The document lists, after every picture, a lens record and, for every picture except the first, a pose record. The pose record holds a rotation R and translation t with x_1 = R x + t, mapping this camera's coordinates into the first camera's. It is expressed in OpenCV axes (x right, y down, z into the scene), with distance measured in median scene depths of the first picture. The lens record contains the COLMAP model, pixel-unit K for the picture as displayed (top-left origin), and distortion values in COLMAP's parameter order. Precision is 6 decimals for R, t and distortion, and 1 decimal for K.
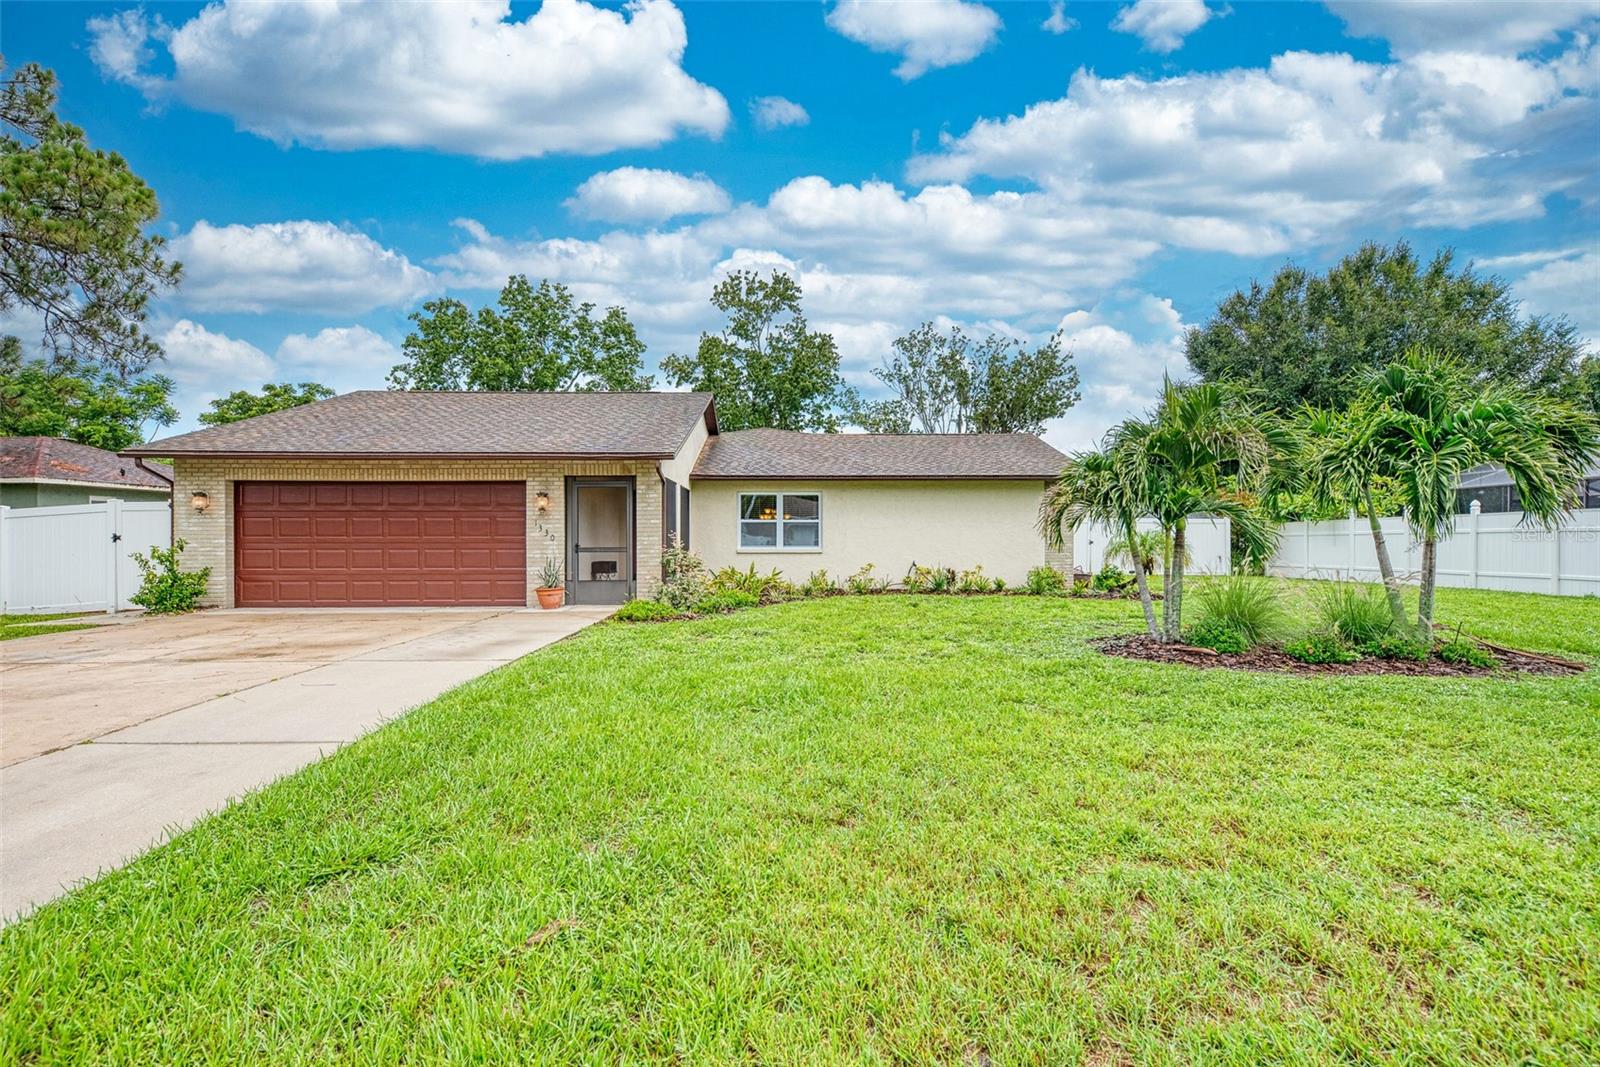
lens RADIAL K [[786.6, 0, 806.2], [0, 786.6, 538.1], [0, 0, 1]] dist [0.002695, -0.000007]
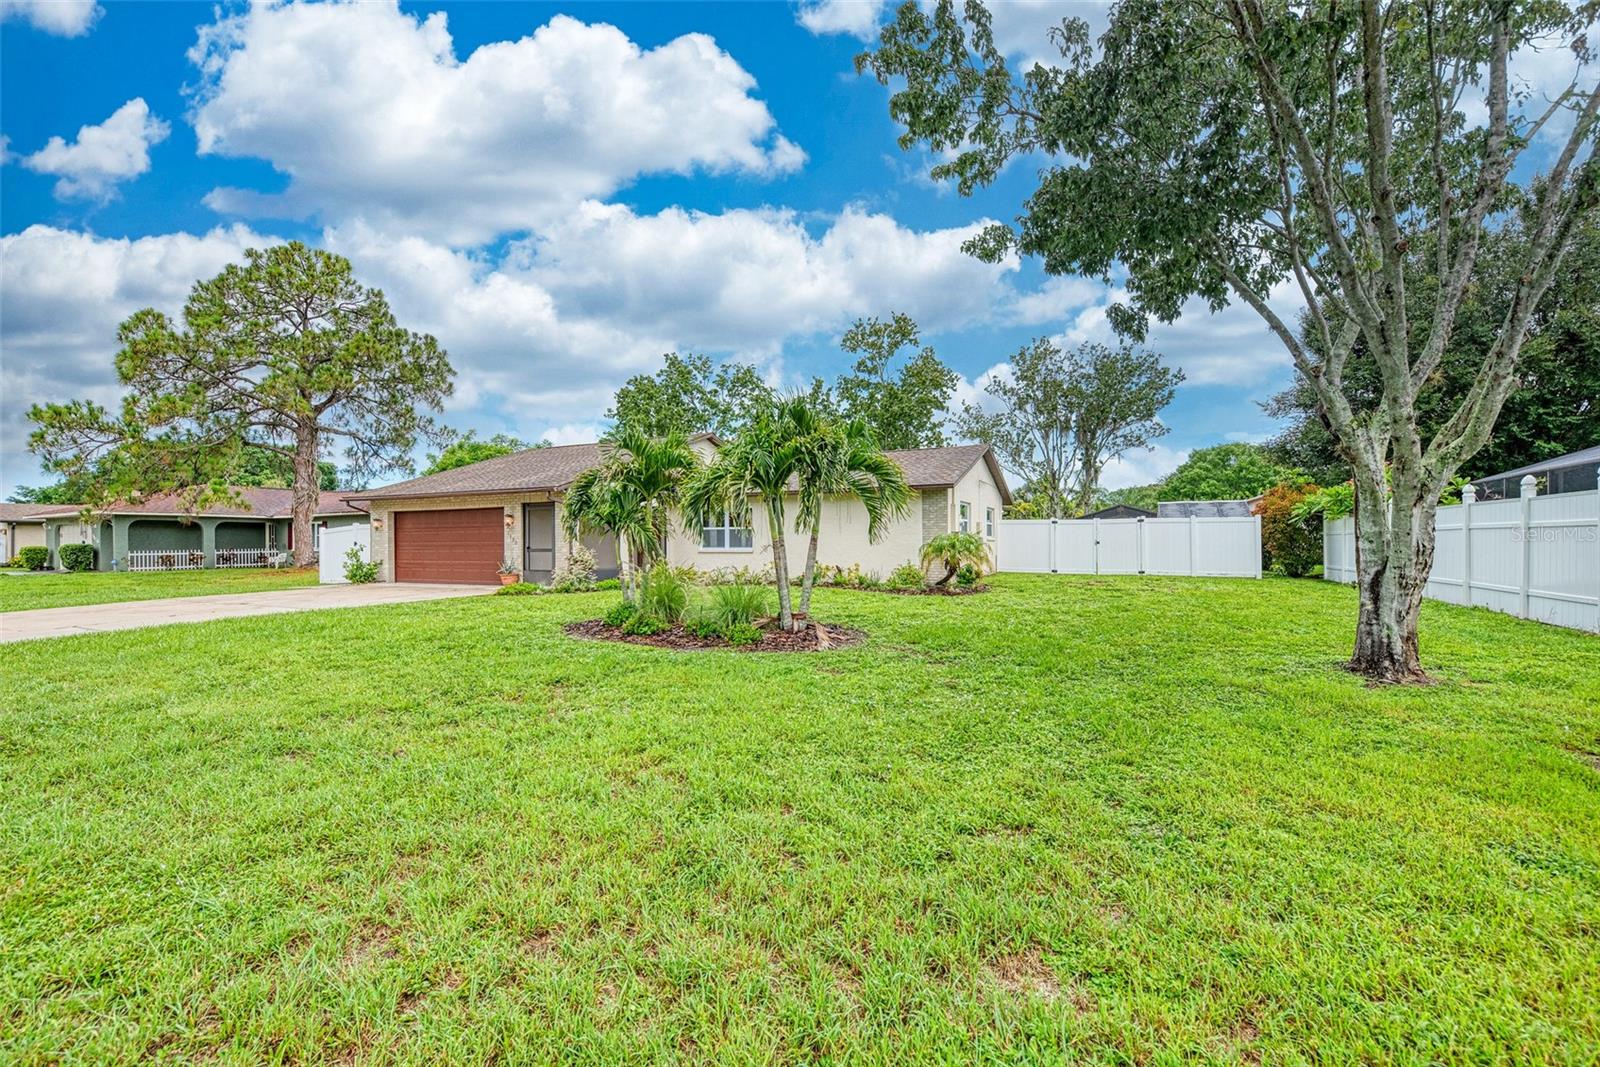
lens RADIAL K [[695.9, 0, 802.3], [0, 695.9, 531.5], [0, 0, 1]] dist [0.001060, 0.000015]
pose [[0.879374, -0.012178, -0.475976, 0.739694], [0.007471, 0.999903, -0.011780, -0.002153], [0.476073, 0.006803, 0.879379, 0.041703]]
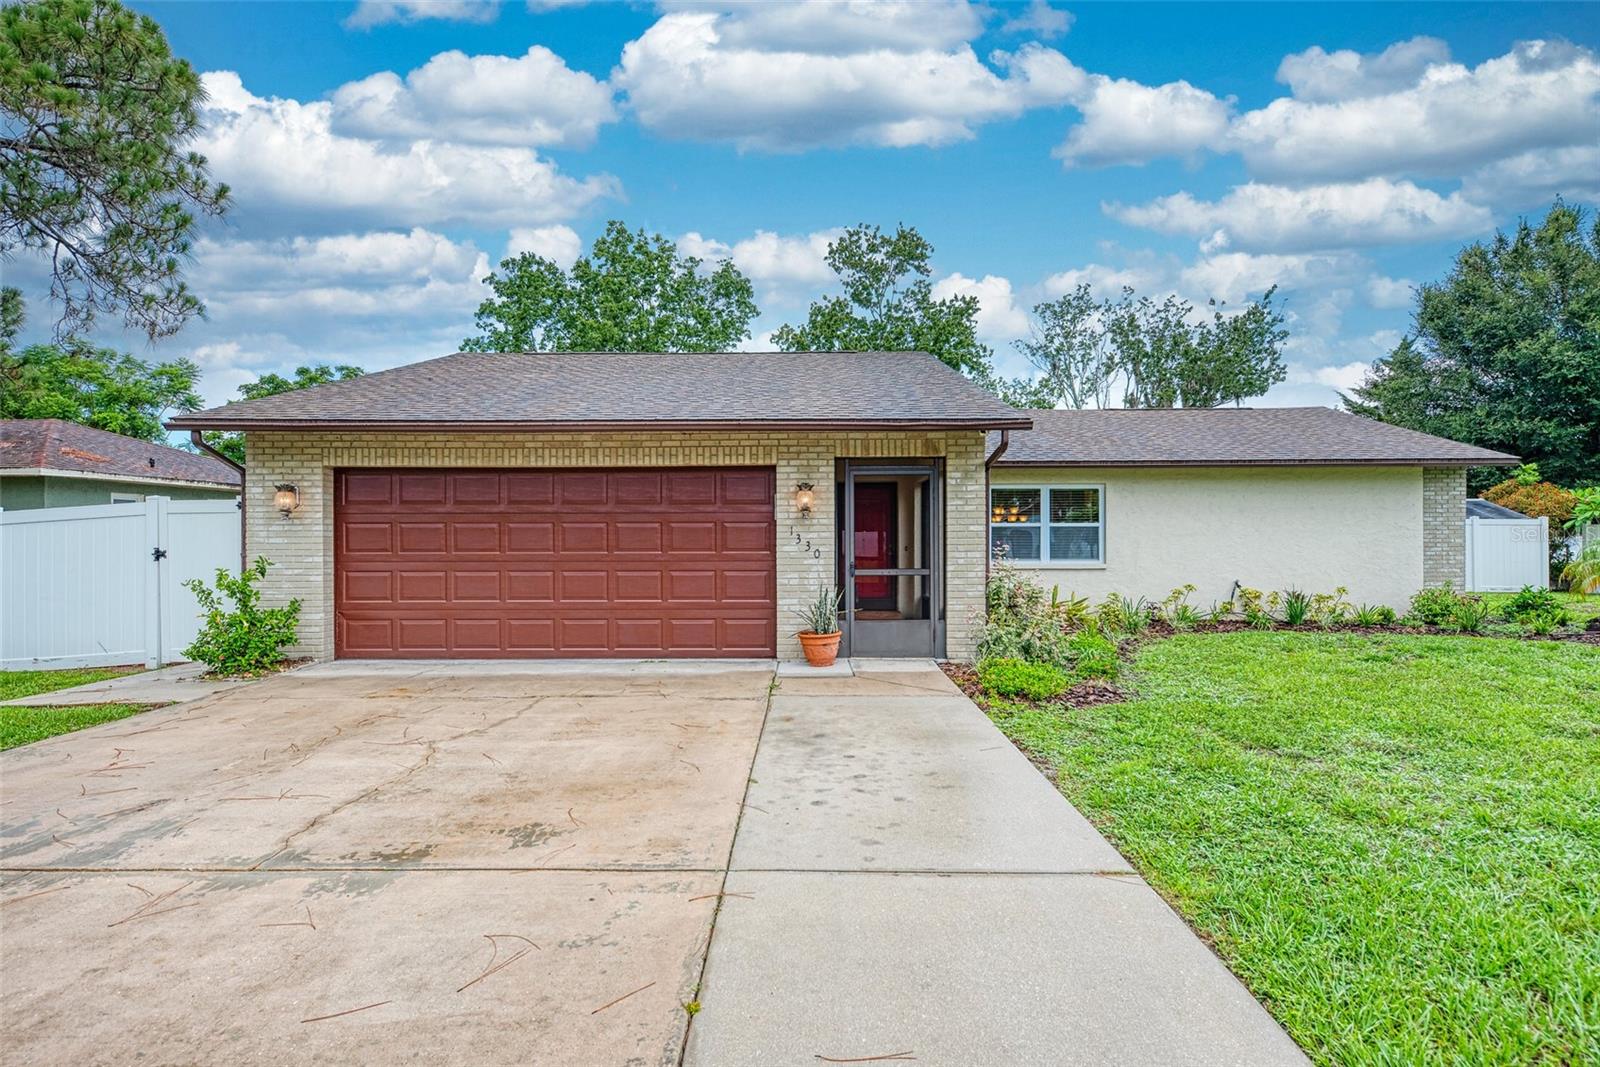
lens RADIAL K [[815.1, 0, 798.8], [0, 815.1, 538.4], [0, 0, 1]] dist [0.005704, -0.000486]
pose [[0.999551, -0.001179, -0.029950, -0.277882], [0.001192, 0.999999, 0.000432, -0.011594], [0.029950, -0.000467, 0.999551, 0.288242]]
